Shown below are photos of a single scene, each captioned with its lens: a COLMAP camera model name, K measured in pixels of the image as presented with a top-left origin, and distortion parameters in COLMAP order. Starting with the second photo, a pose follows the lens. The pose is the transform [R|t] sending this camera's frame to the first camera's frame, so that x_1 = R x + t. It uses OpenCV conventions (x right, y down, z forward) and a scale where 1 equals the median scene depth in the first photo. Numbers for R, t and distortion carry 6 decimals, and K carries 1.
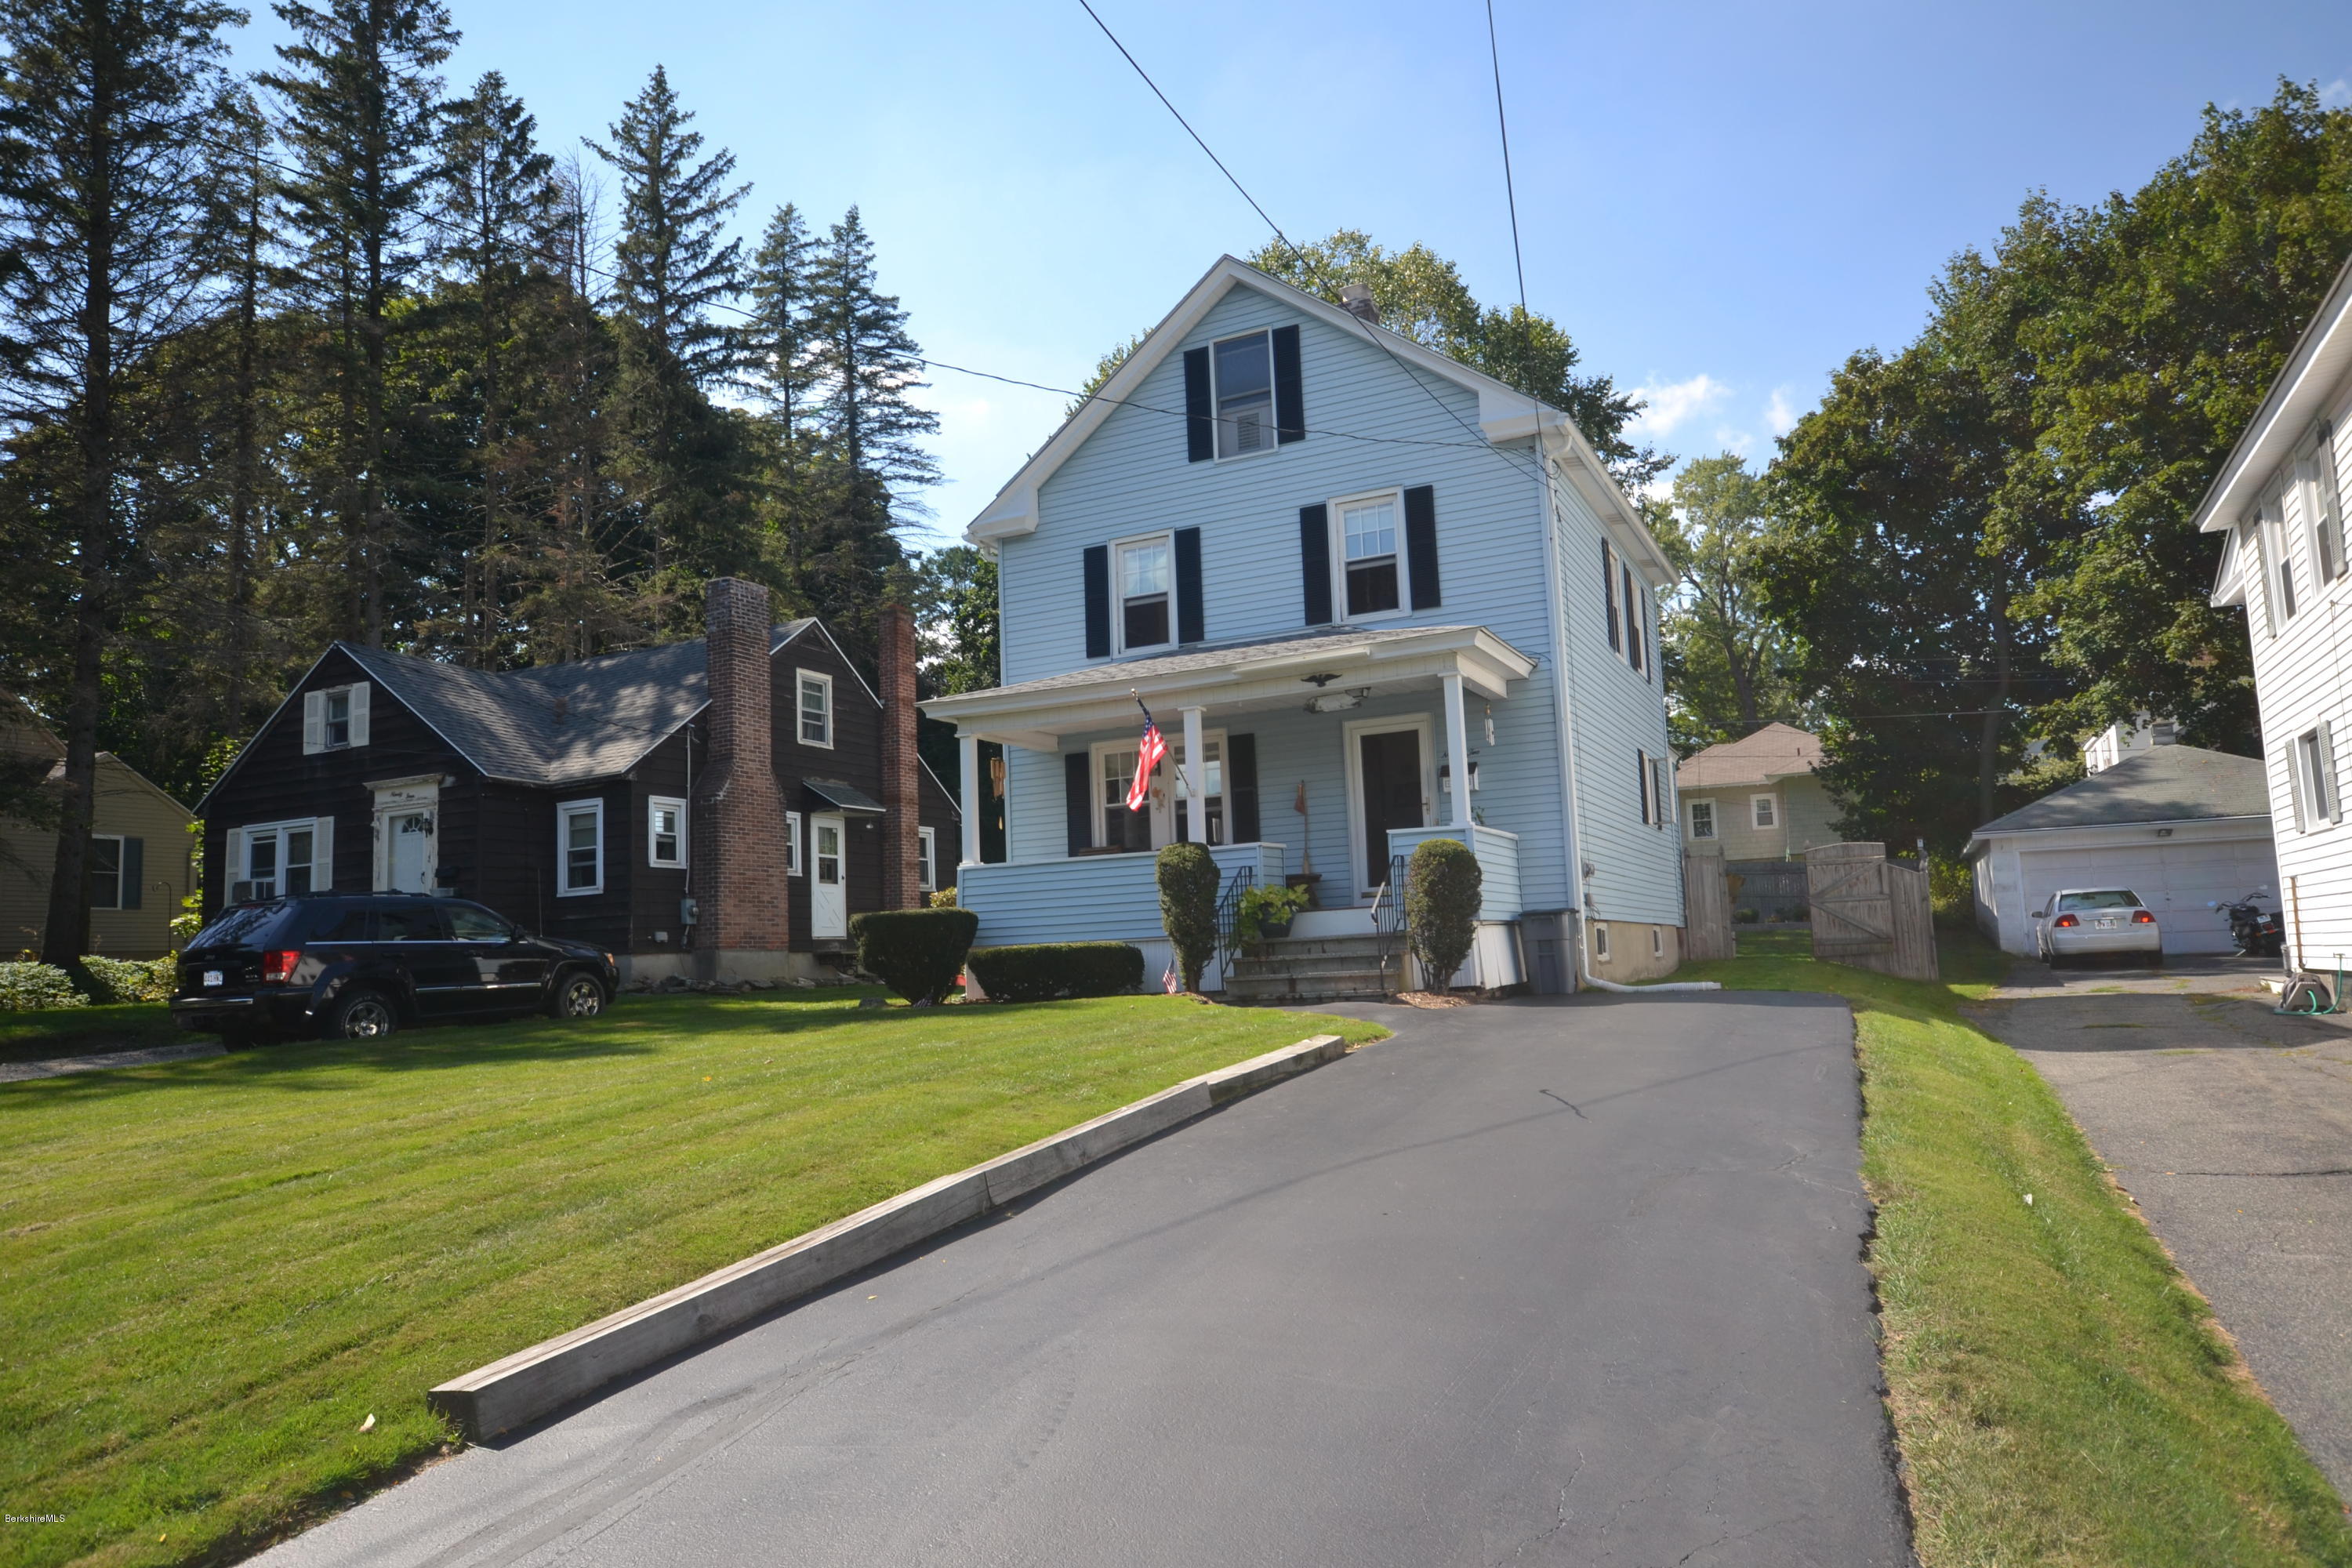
lens RADIAL K [[1483.3, 0, 1176.0], [0, 1483.3, 784.0], [0, 0, 1]] dist [0.022466, 0.000203]
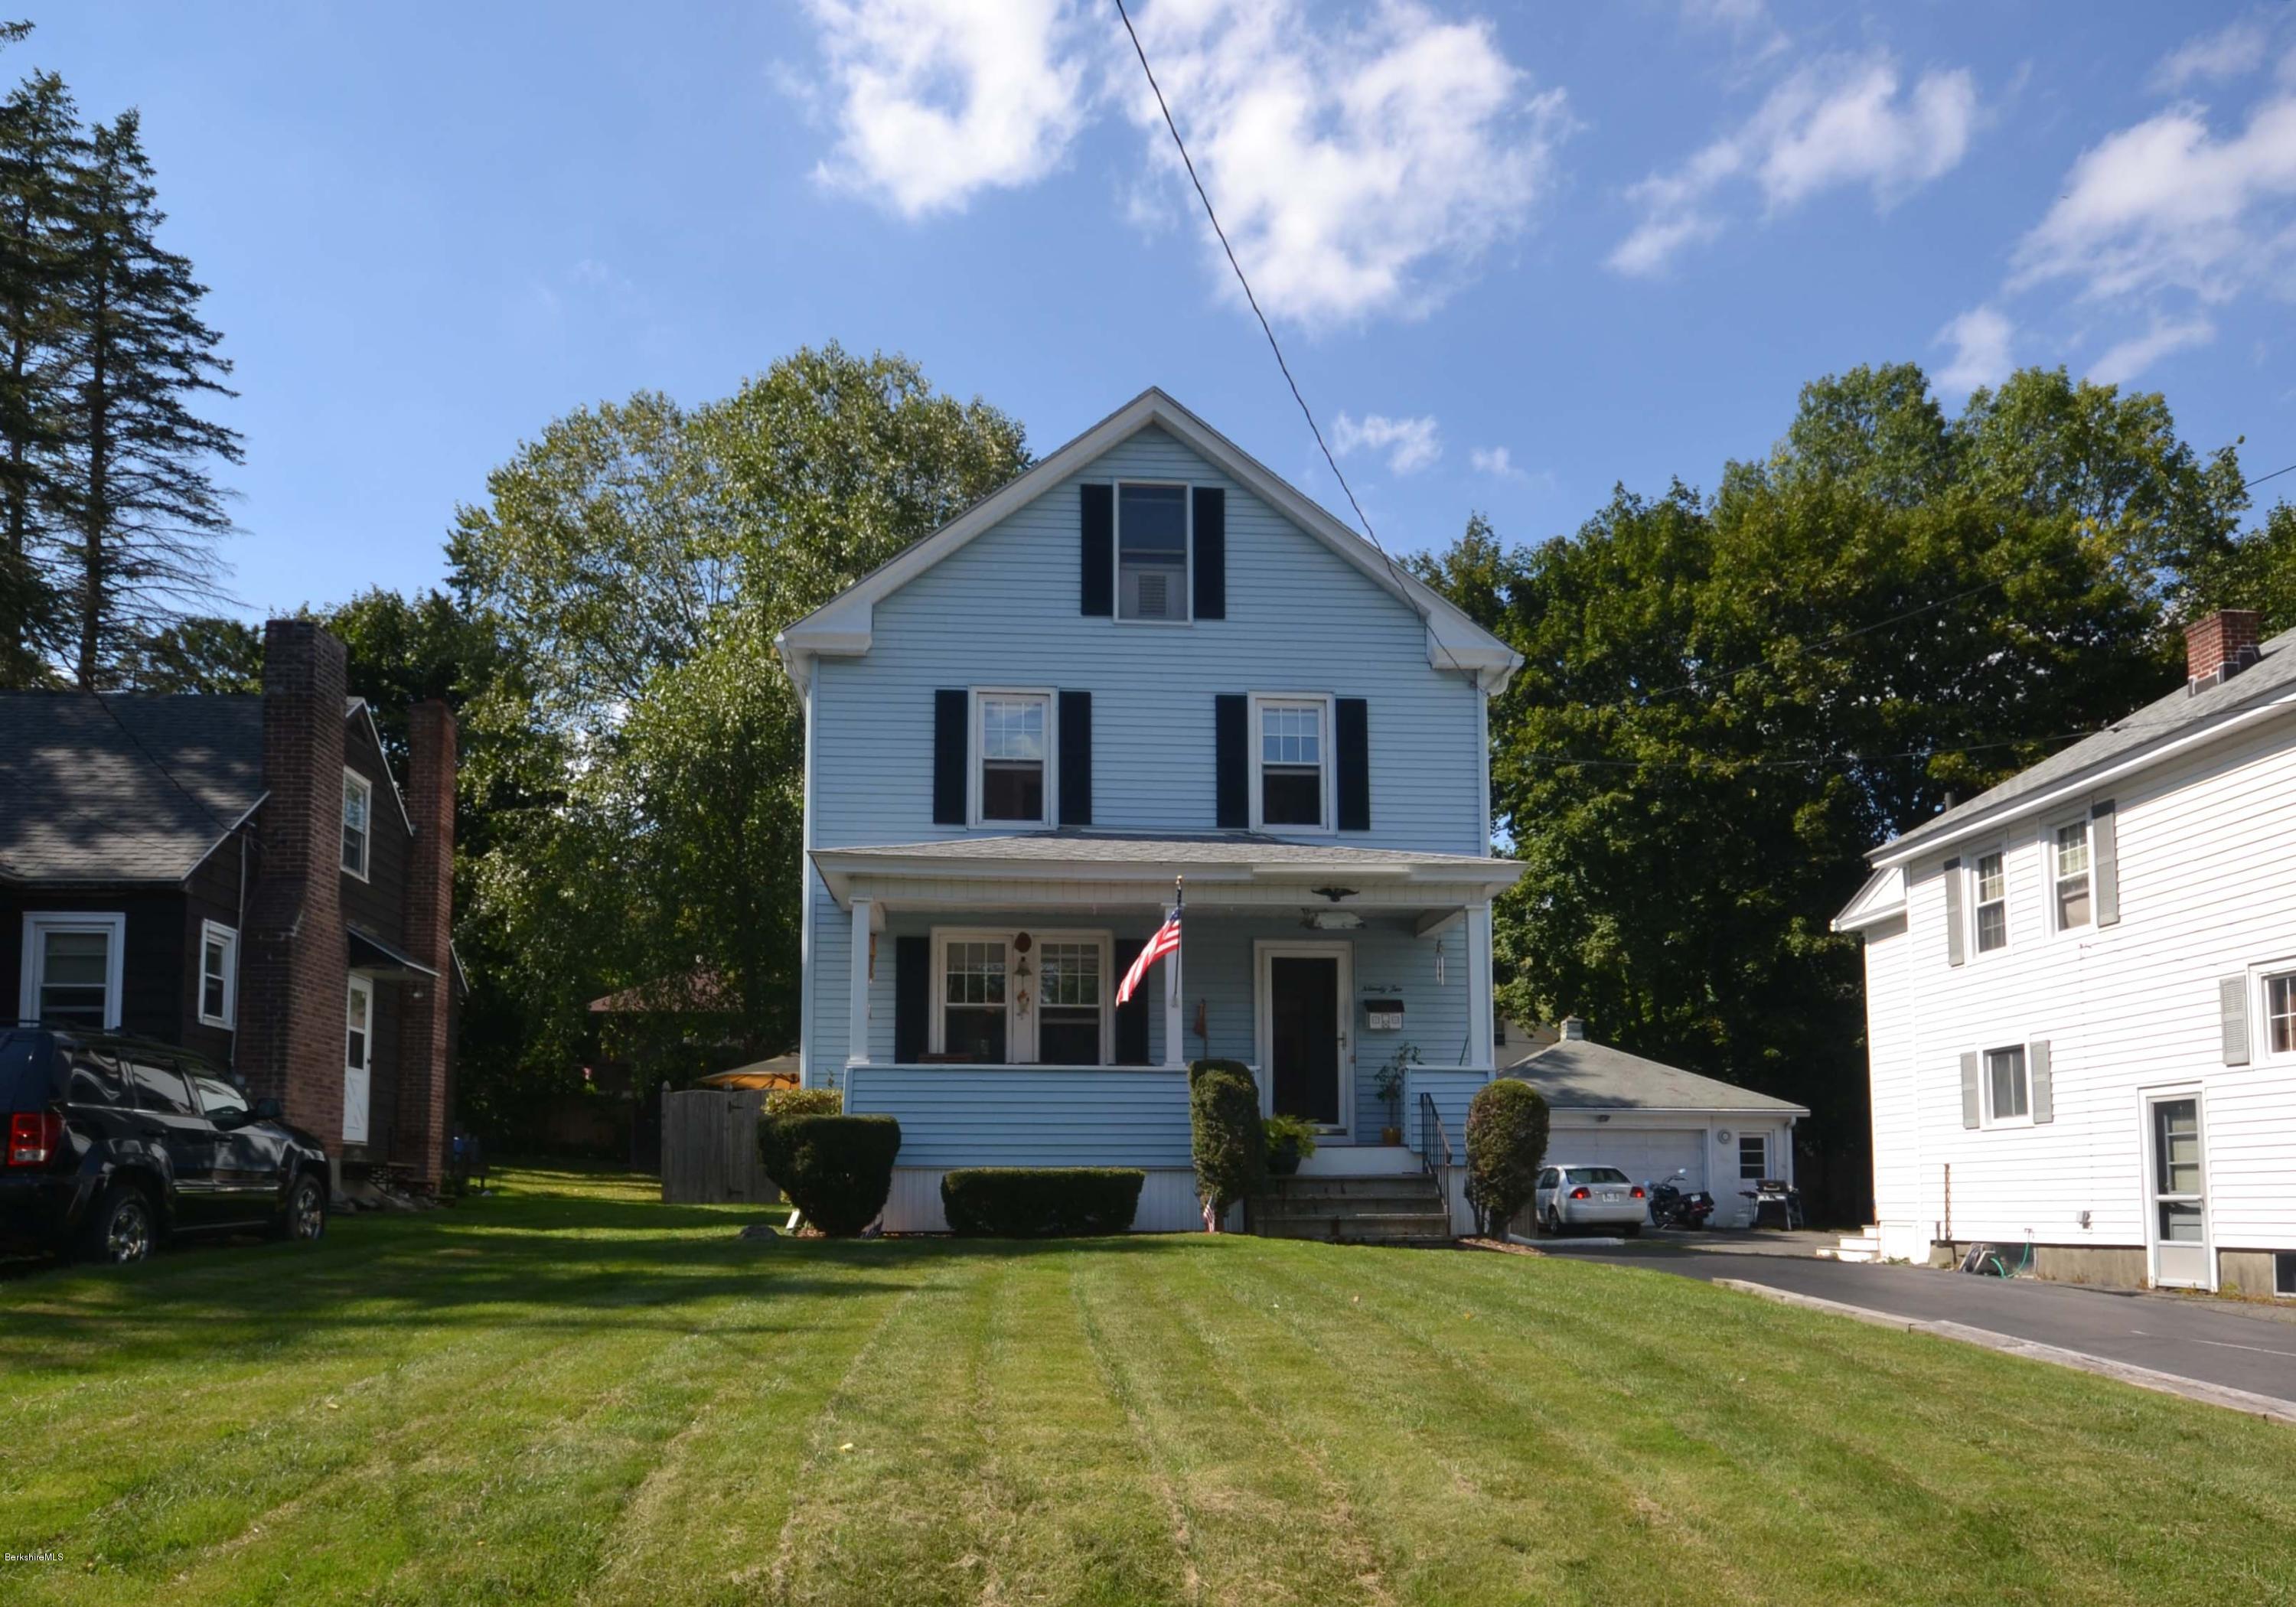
lens RADIAL K [[1659.5, 0, 1150.6], [0, 1659.5, 1052.7], [0, 0, 1]] dist [0.003745, 0.007198]
pose [[0.860830, 0.086638, 0.501463, -0.404845], [-0.097239, 0.995248, -0.005026, 0.034531], [-0.499516, -0.044435, 0.865164, 0.140210]]
